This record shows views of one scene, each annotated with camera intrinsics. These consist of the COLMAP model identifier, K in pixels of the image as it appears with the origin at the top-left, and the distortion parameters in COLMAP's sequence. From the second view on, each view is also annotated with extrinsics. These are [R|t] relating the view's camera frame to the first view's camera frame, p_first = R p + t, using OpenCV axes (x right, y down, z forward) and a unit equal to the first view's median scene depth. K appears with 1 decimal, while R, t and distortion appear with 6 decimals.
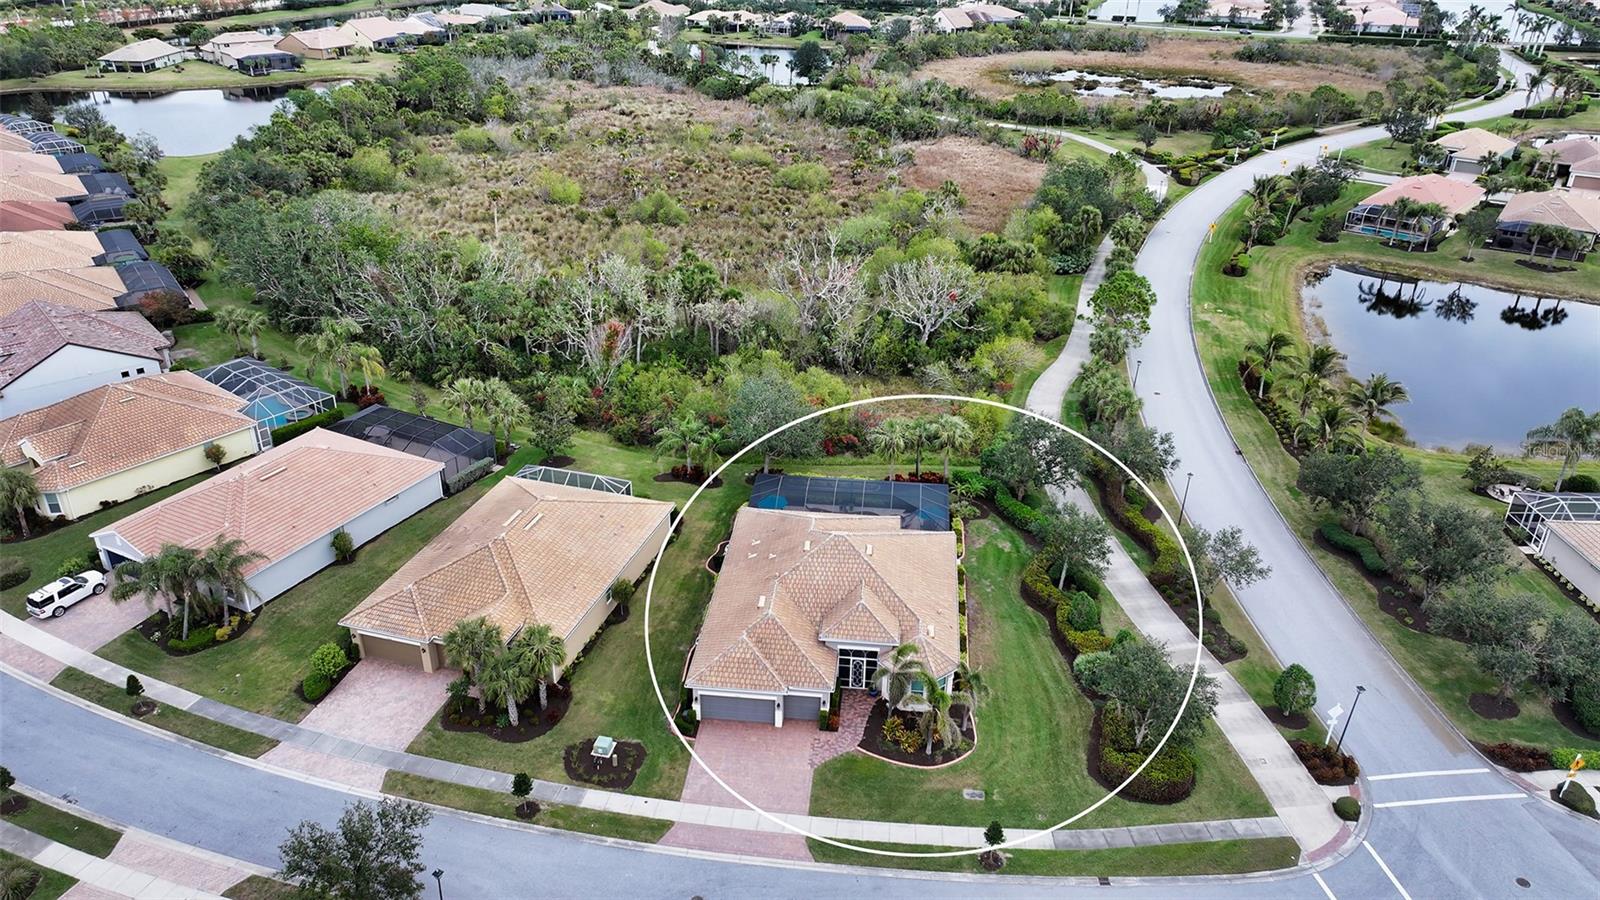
lens RADIAL K [[1119.7, 0, 800.0], [0, 1119.7, 450.0], [0, 0, 1]] dist [0.004343, 0.004097]
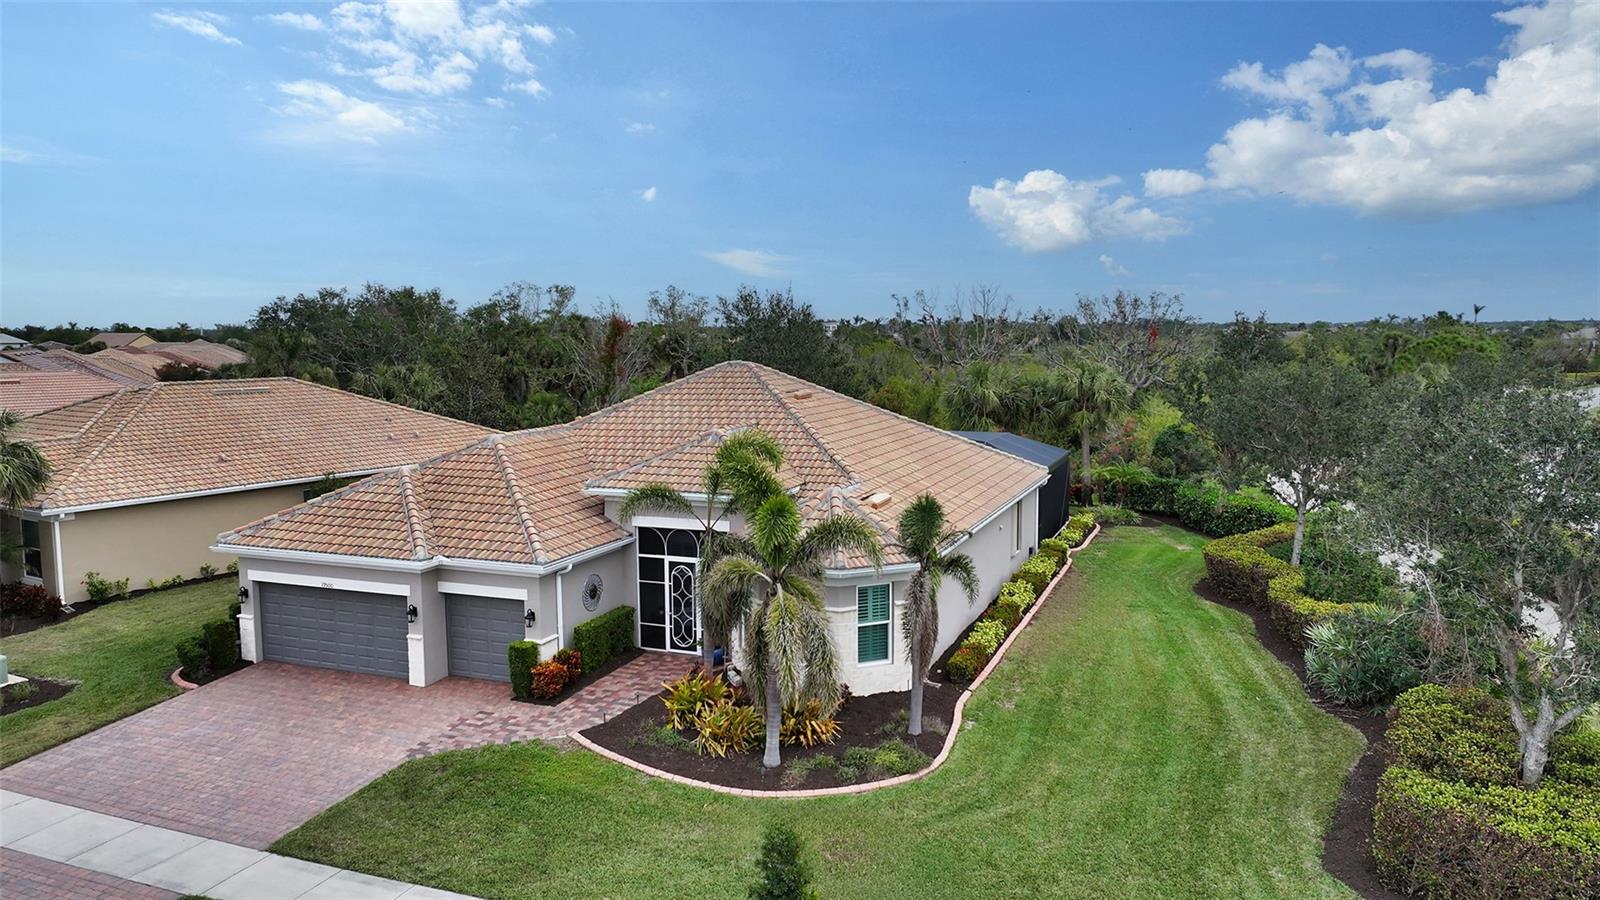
lens RADIAL K [[1119.7, 0, 800.0], [0, 1119.7, 450.0], [0, 0, 1]] dist [0.004343, 0.004097]
pose [[0.962200, 0.012062, -0.272078, 0.201610], [-0.107441, 0.934805, -0.338521, 0.286661], [0.250257, 0.354957, 0.900765, 0.673387]]
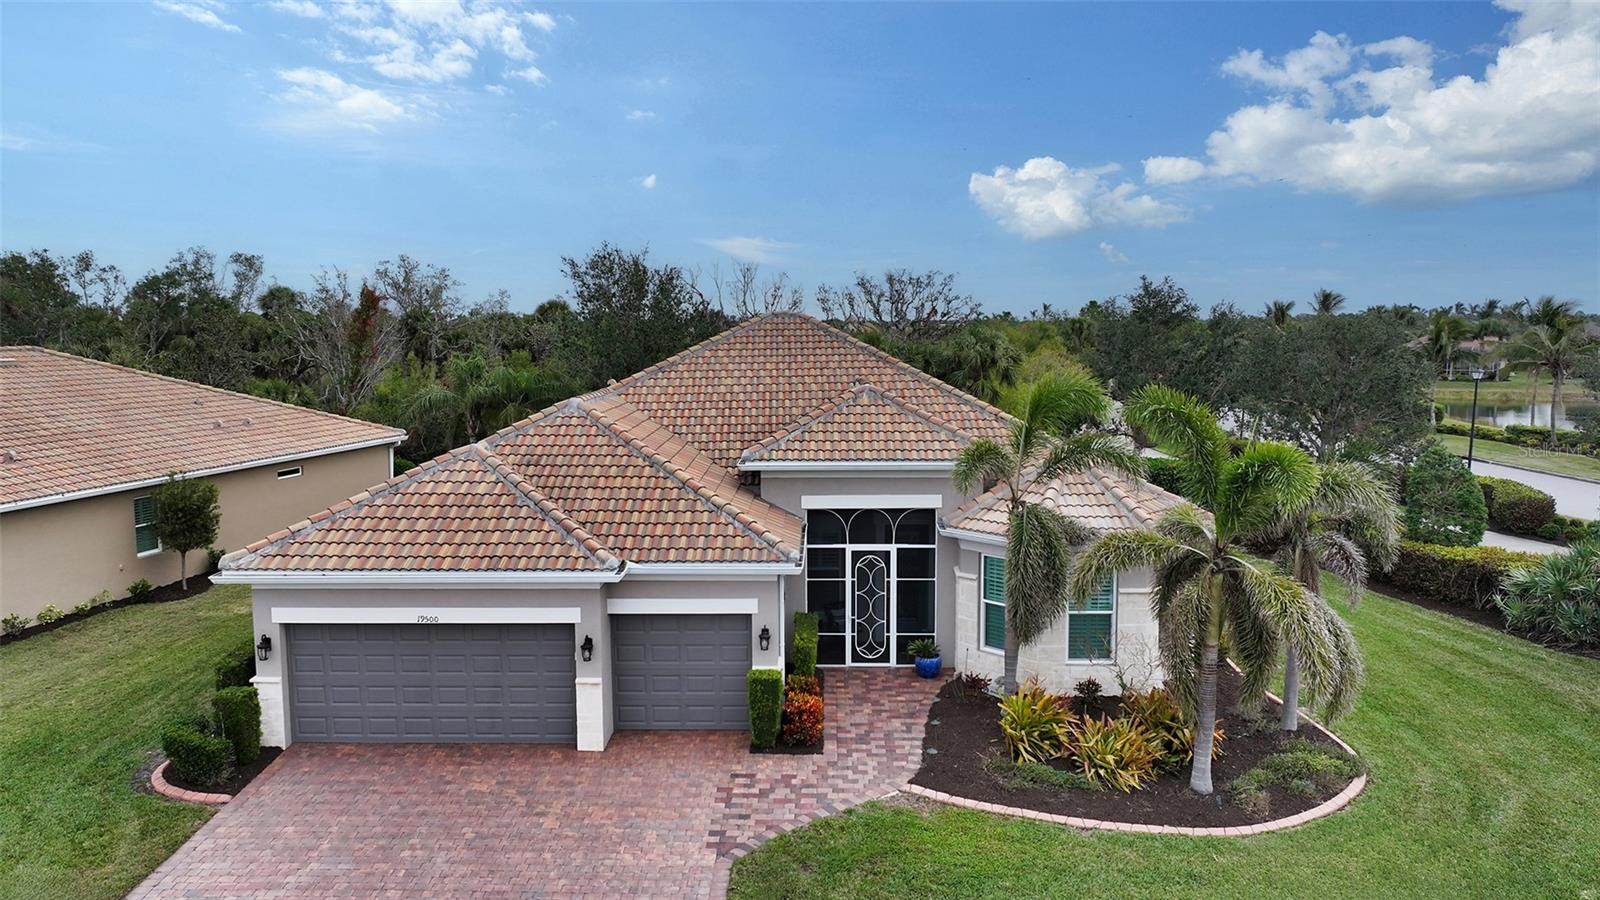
lens RADIAL K [[1119.7, 0, 800.0], [0, 1119.7, 450.0], [0, 0, 1]] dist [0.004343, 0.004097]
pose [[0.996608, -0.025261, 0.078318, 0.010297], [0.051007, 0.936472, -0.347014, 0.274841], [-0.064577, 0.349832, 0.934584, 0.734700]]
